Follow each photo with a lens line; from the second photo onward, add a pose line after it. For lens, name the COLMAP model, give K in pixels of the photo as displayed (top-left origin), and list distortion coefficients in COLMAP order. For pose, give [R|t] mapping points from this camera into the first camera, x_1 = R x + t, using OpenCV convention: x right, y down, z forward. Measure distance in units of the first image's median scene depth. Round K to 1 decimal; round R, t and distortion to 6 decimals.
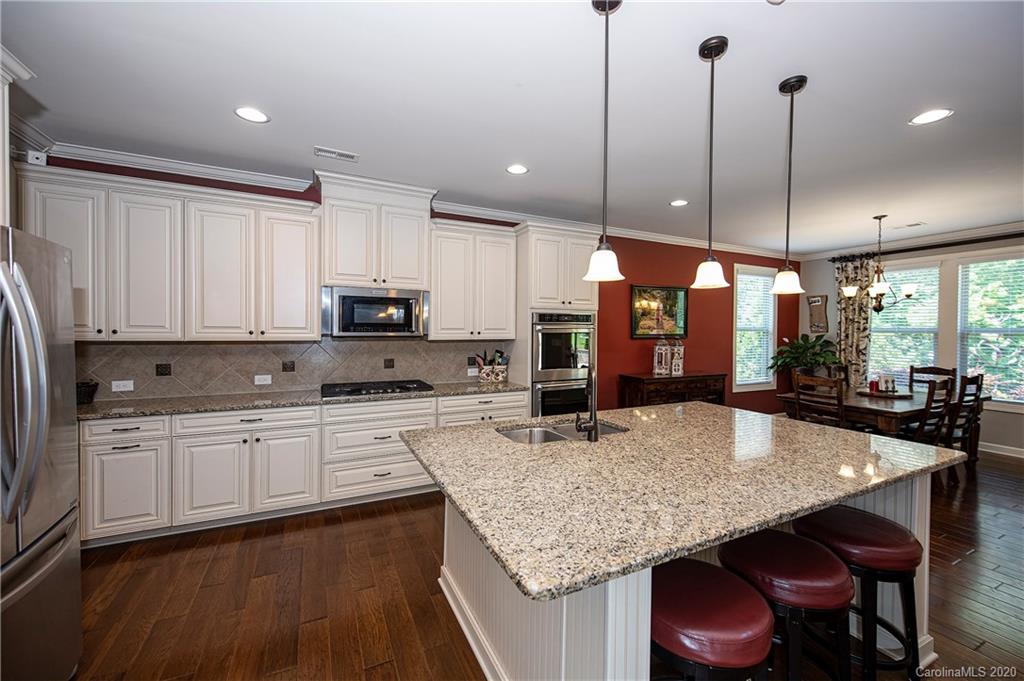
lens RADIAL K [[416.2, 0, 511.6], [0, 416.2, 336.8], [0, 0, 1]] dist [0.010758, -0.001944]
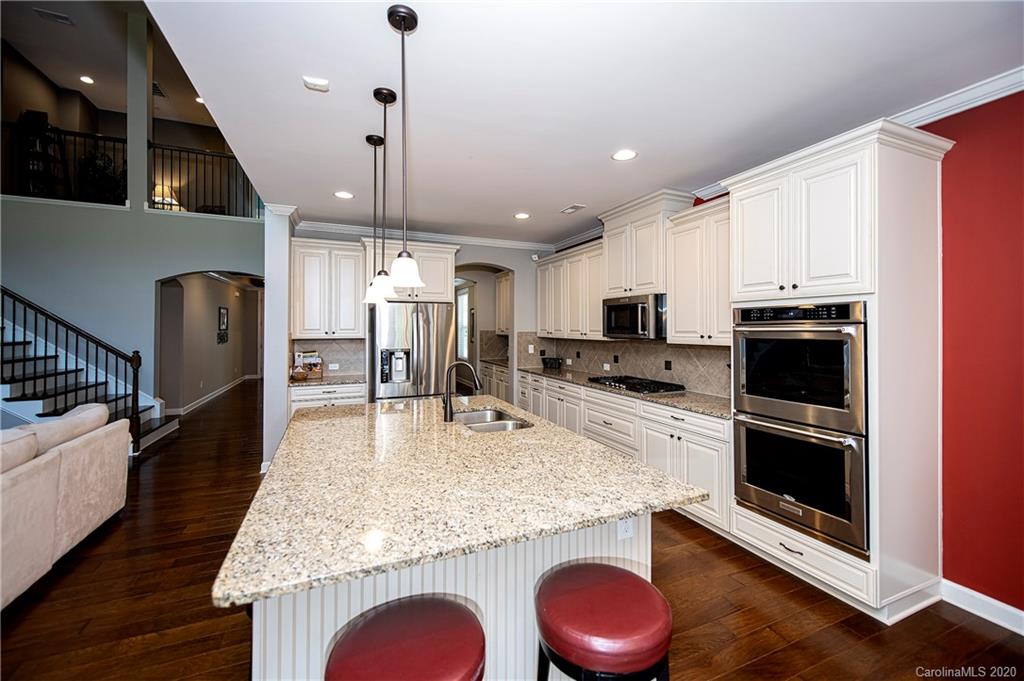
lens RADIAL K [[416.2, 0, 510.7], [0, 416.2, 330.7], [0, 0, 1]] dist [0.010758, -0.001944]
pose [[-0.069130, 0.000133, -0.997608, 0.567347], [-0.018496, 0.999828, 0.001415, -0.011470], [0.997436, 0.018549, -0.069115, 0.503775]]
